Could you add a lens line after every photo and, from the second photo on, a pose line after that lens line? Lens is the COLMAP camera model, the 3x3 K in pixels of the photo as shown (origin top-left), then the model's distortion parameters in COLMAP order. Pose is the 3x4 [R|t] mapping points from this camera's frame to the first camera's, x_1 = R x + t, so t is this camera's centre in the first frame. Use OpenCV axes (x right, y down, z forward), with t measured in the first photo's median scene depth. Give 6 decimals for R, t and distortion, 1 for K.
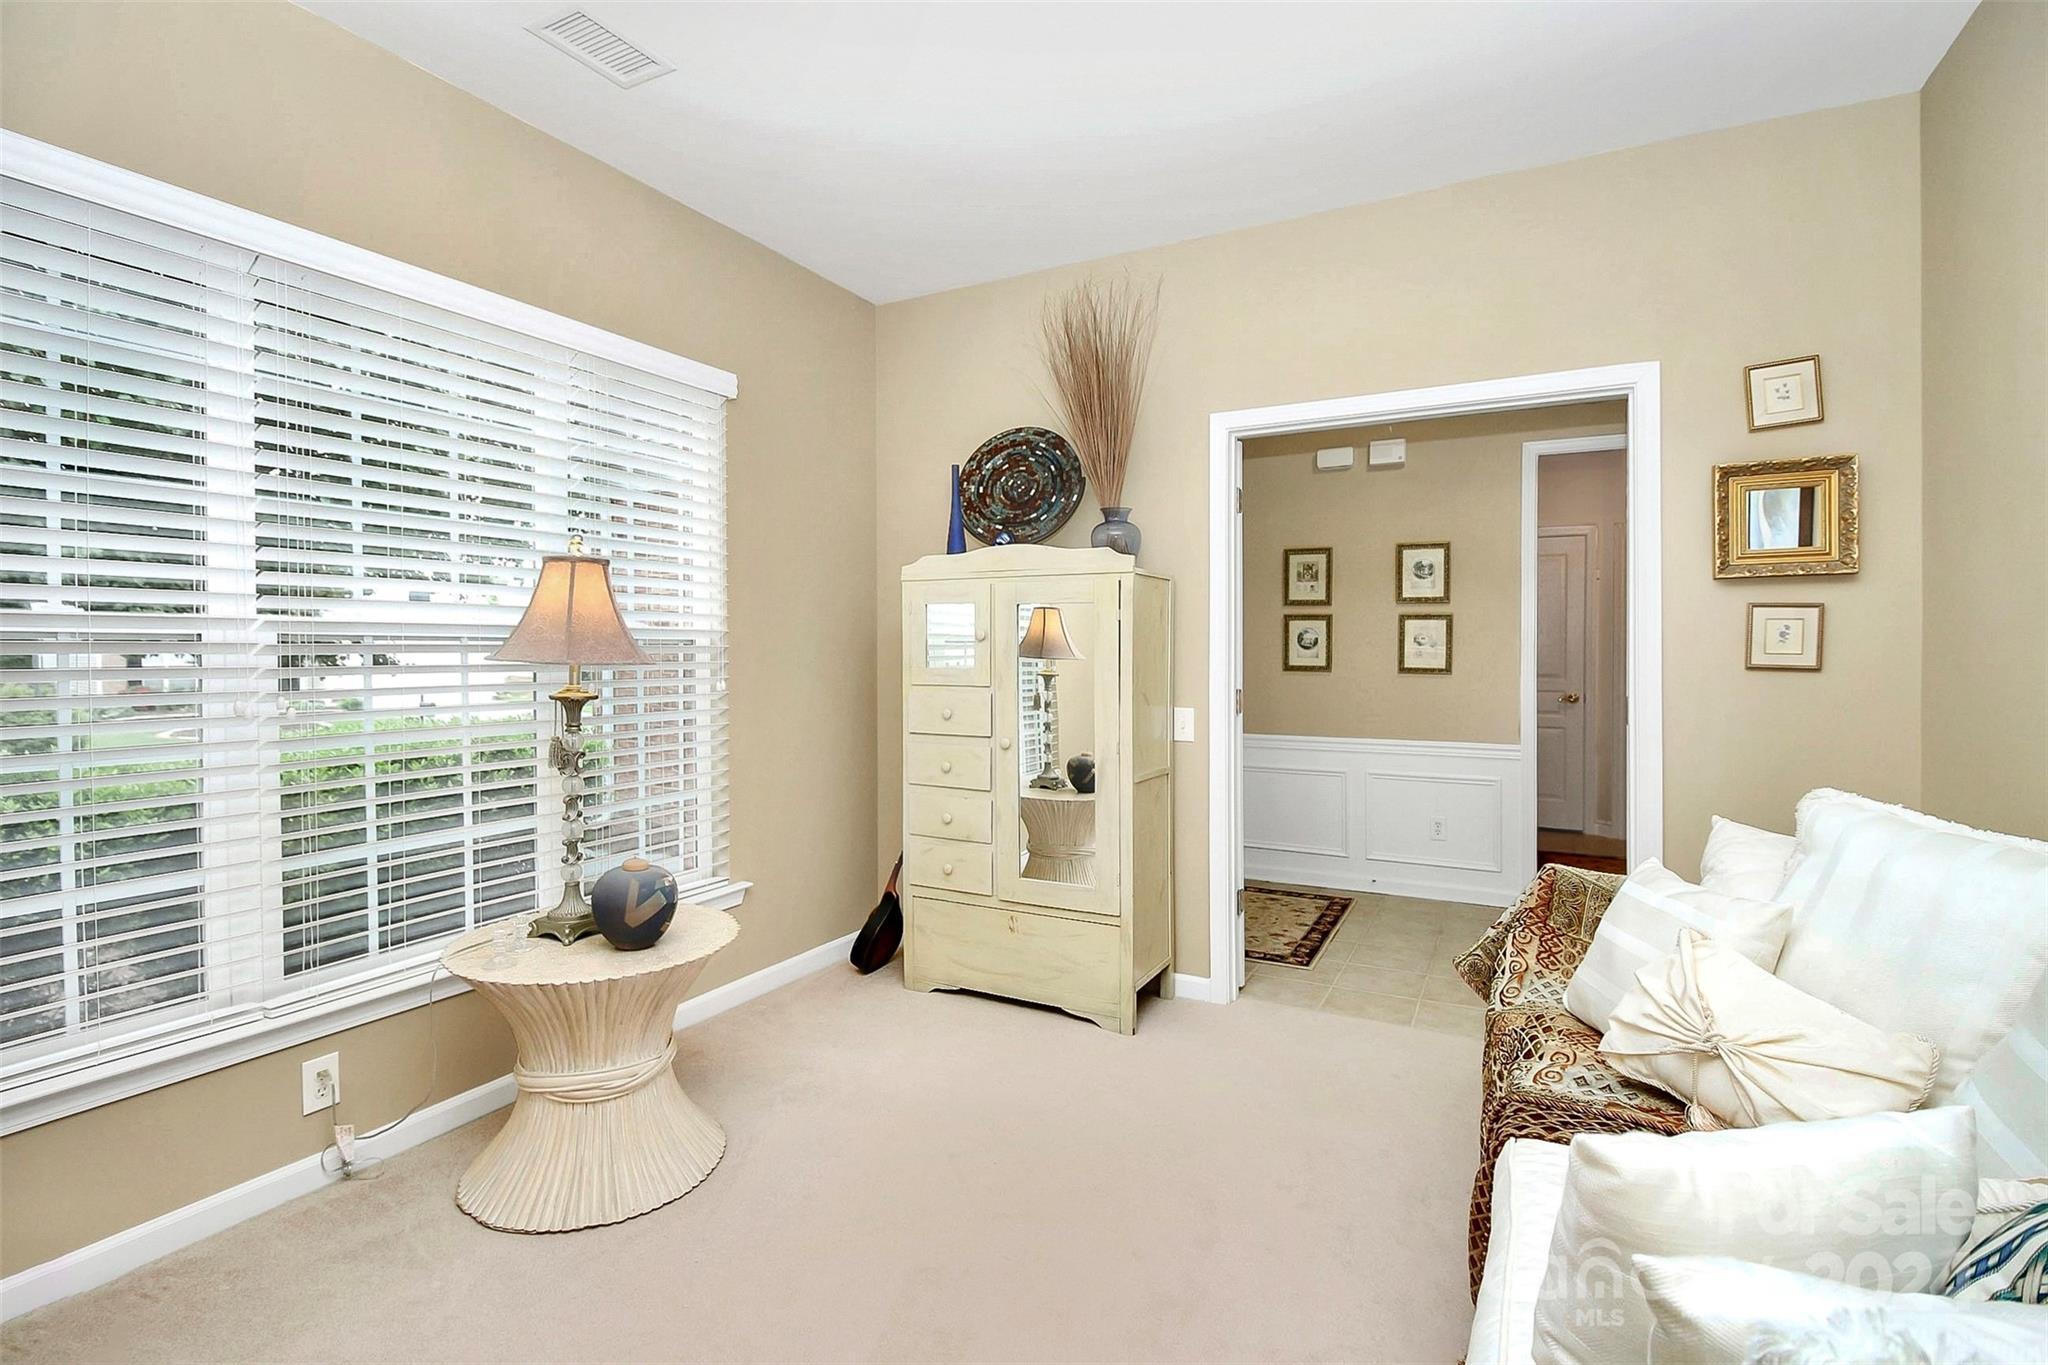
lens RADIAL K [[964.9, 0, 1015.2], [0, 964.9, 659.3], [0, 0, 1]] dist [-0.001604, -0.000295]
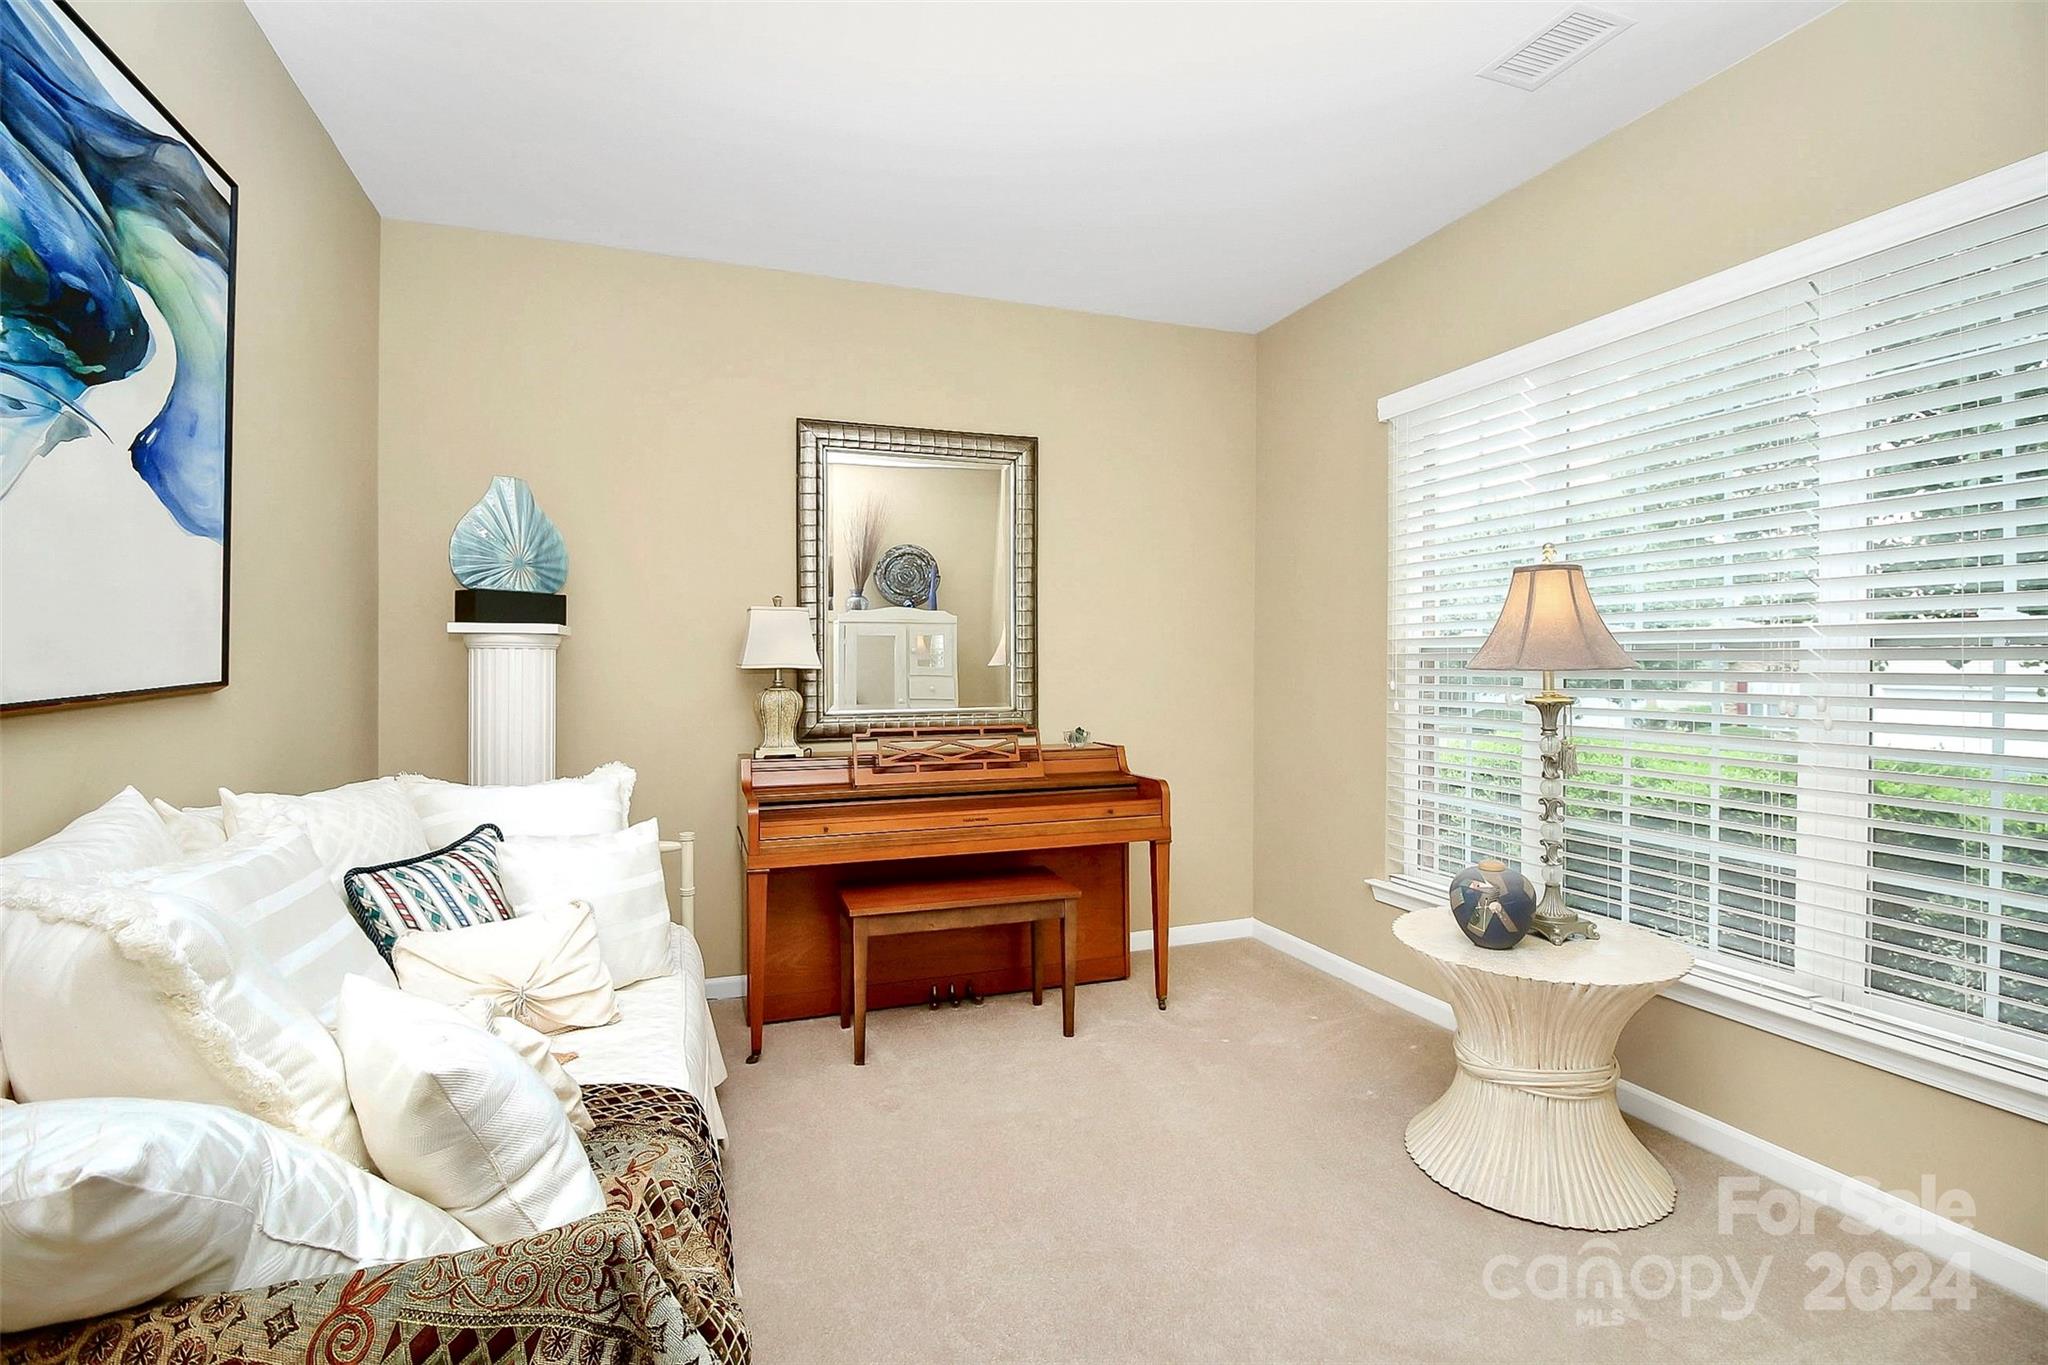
lens RADIAL K [[964.9, 0, 1015.2], [0, 964.9, 659.3], [0, 0, 1]] dist [-0.001604, -0.000295]
pose [[-0.636717, 0.002753, -0.771093, 0.578697], [-0.005026, 0.999958, 0.007720, -0.009775], [0.771081, 0.008791, -0.636676, 1.022895]]
